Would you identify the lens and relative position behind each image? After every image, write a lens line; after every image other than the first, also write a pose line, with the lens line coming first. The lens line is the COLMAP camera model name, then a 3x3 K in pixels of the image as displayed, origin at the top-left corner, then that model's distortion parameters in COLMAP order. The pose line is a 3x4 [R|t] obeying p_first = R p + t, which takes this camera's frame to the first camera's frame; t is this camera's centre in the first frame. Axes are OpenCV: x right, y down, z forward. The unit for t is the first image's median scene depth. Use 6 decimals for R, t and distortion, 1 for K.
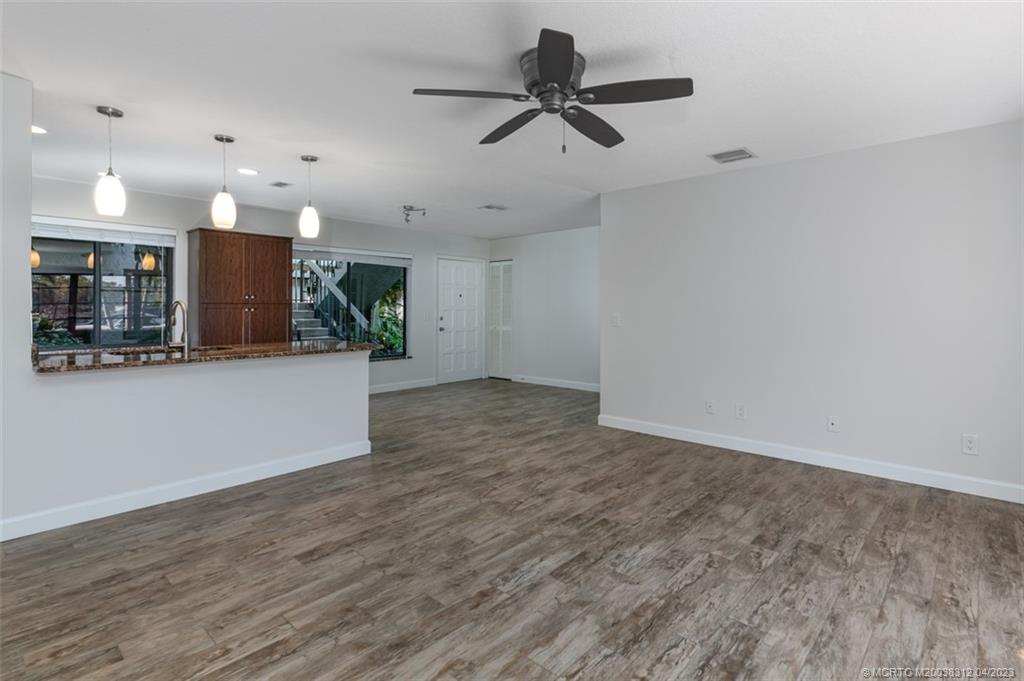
lens RADIAL K [[485.8, 0, 541.2], [0, 485.8, 308.2], [0, 0, 1]] dist [0.002571, 0.000423]
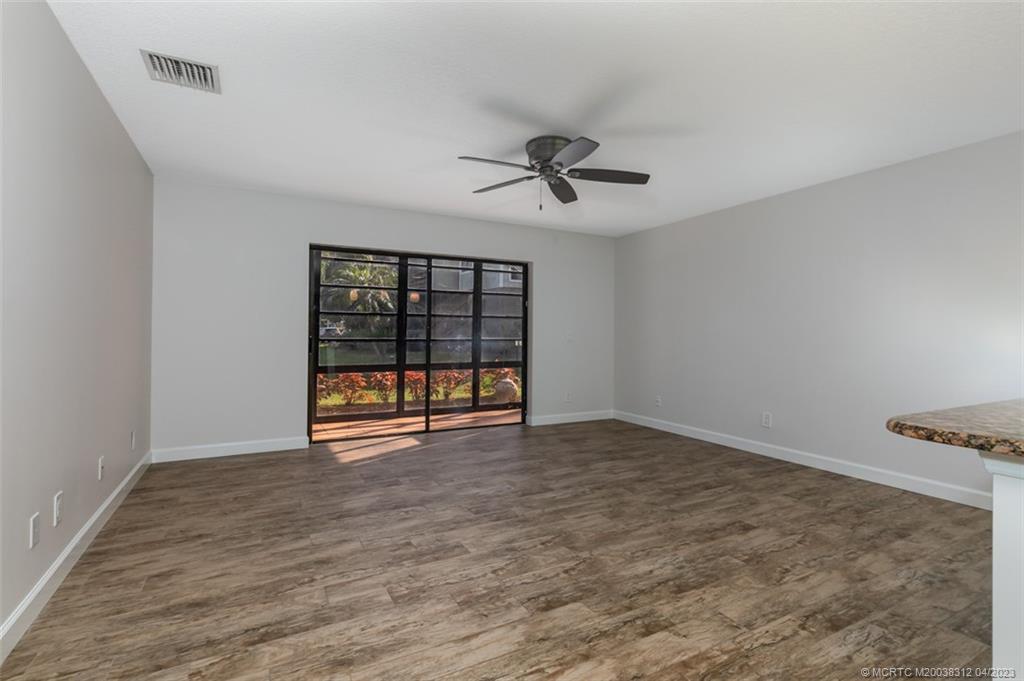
lens RADIAL K [[482.6, 0, 498.6], [0, 482.6, 329.3], [0, 0, 1]] dist [0.004259, 0.000773]
pose [[-0.929546, -0.007998, 0.368620, -0.294668], [-0.011447, 0.999909, -0.007171, 0.040463], [-0.368529, -0.010885, -0.929553, 1.939767]]
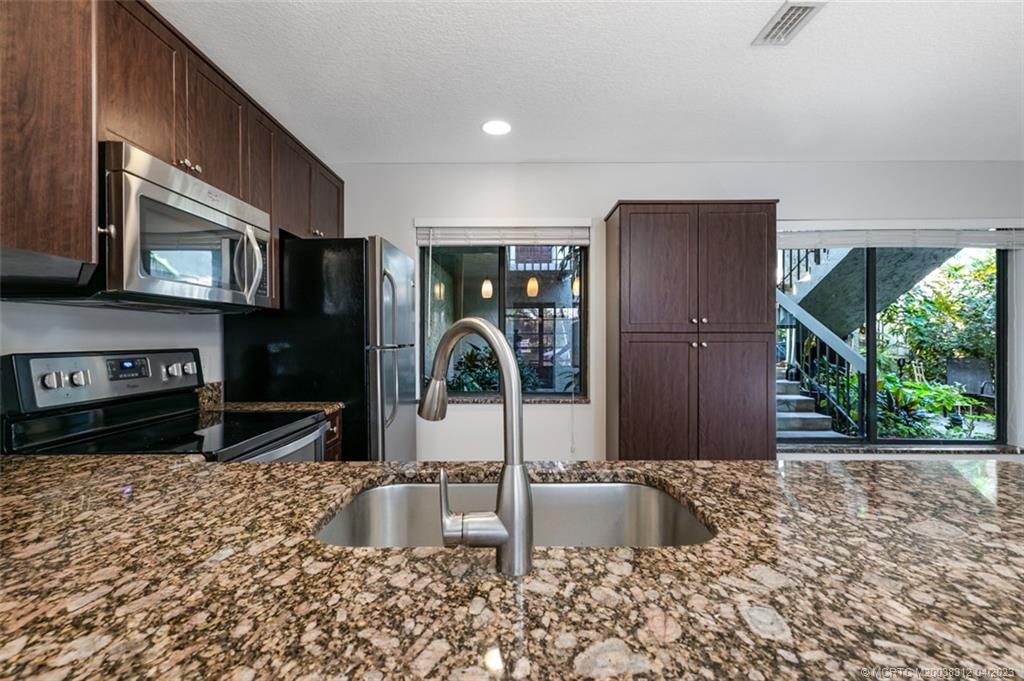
lens RADIAL K [[445.6, 0, 512.0], [0, 445.6, 340.5], [0, 0, 1]] dist [0.001257, 0.000046]
pose [[0.647832, 0.002694, -0.761778, -0.702730], [0.003355, 0.999974, 0.006389, -0.009281], [0.761775, -0.006694, 0.647807, 1.027393]]
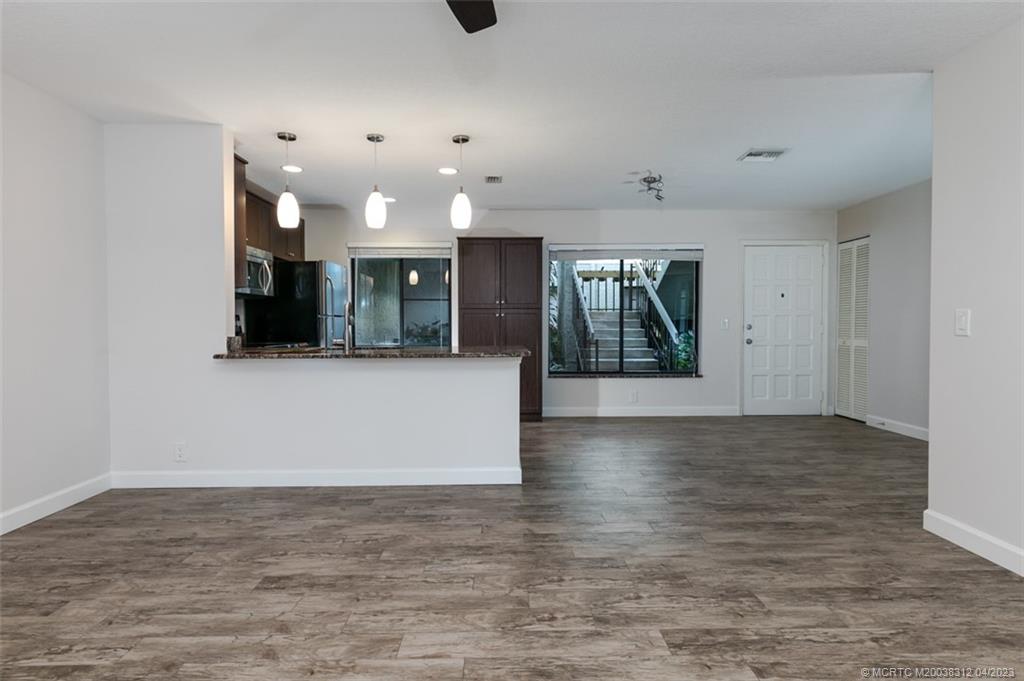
lens RADIAL K [[530.3, 0, 523.6], [0, 530.3, 334.8], [0, 0, 1]] dist [0.003162, 0.000941]
pose [[0.681600, 0.011921, -0.731628, 0.435621], [0.005040, 0.999767, 0.020985, 0.041470], [0.731708, -0.017991, 0.681381, 0.578072]]
